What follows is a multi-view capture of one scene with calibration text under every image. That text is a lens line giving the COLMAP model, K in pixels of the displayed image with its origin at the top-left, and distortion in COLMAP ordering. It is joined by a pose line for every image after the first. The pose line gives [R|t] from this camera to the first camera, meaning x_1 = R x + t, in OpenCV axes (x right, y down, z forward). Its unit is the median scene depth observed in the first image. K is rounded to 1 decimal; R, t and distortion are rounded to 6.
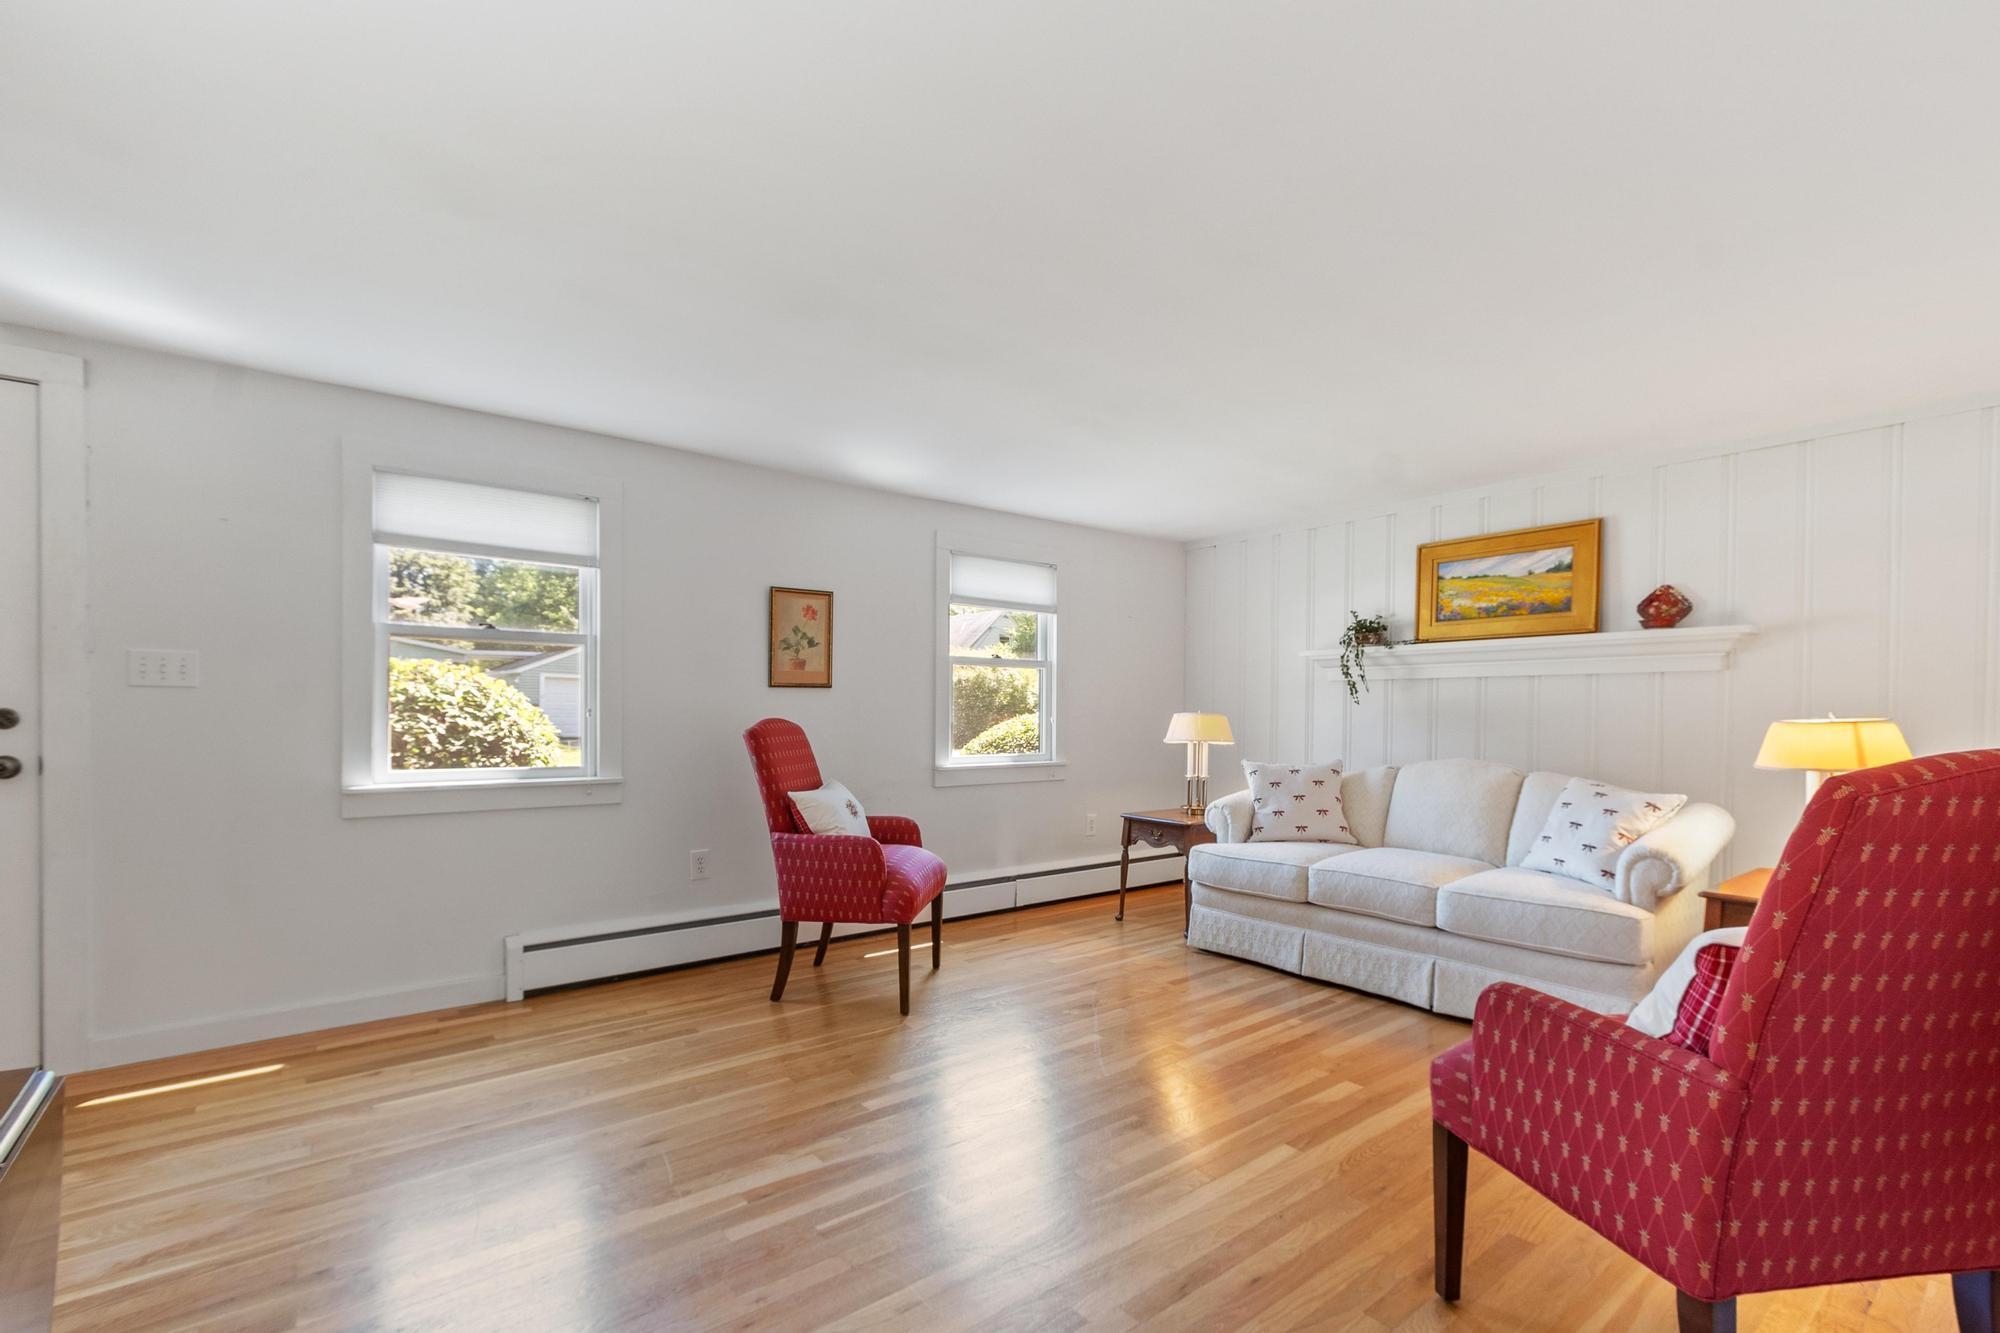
lens RADIAL K [[890.6, 0, 993.7], [0, 890.6, 699.7], [0, 0, 1]] dist [0.000622, 0.000375]
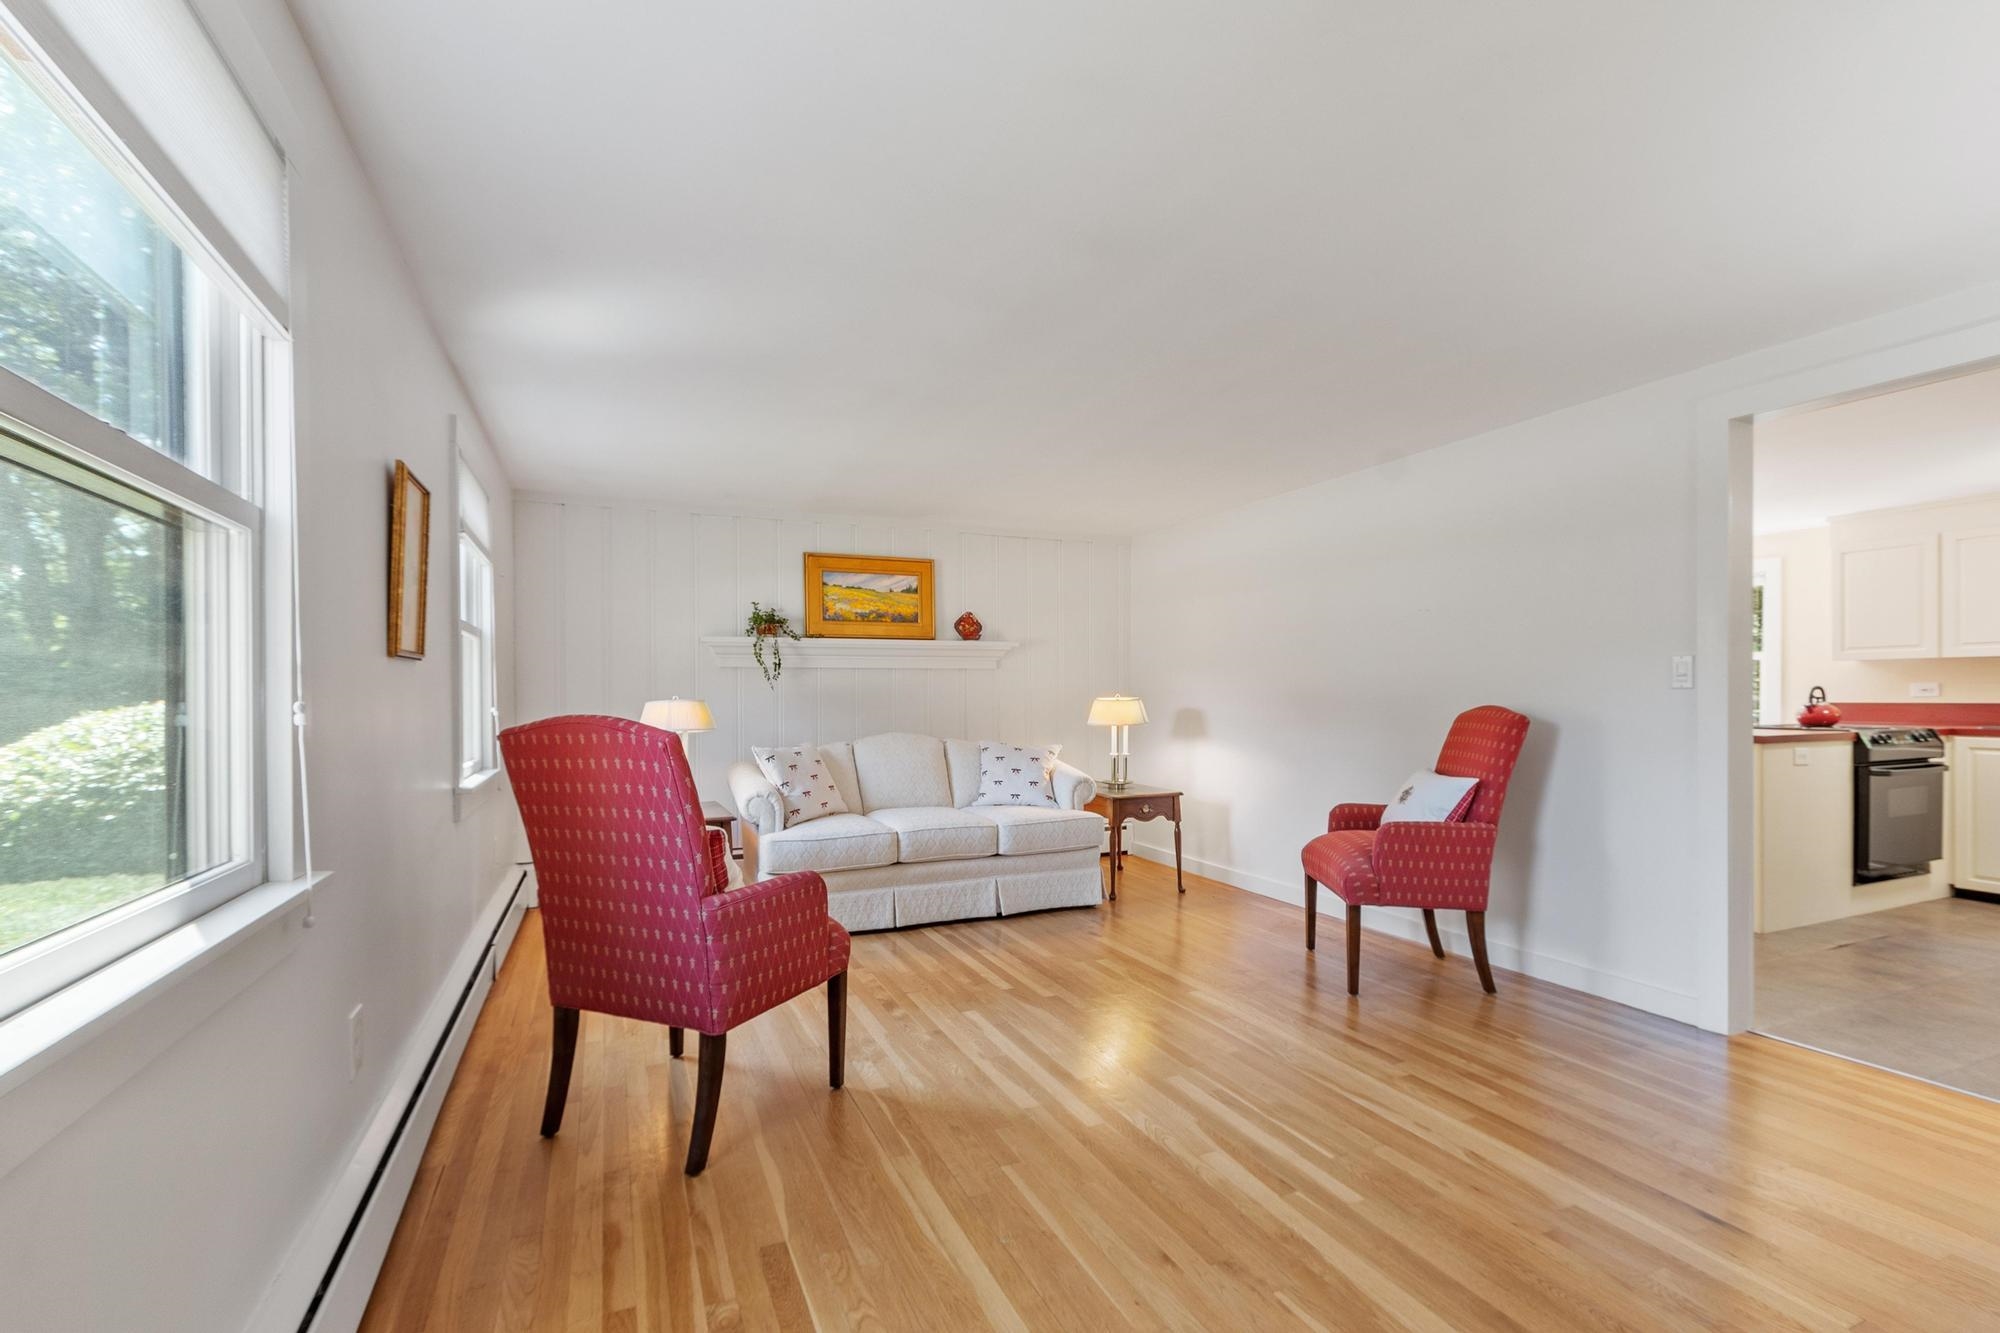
lens RADIAL K [[890.6, 0, 993.7], [0, 890.6, 699.7], [0, 0, 1]] dist [0.000622, 0.000375]
pose [[0.244028, -0.012515, 0.969687, -0.716997], [-0.005899, 0.999879, 0.014389, -0.000904], [-0.969750, -0.009231, 0.243925, 0.589270]]
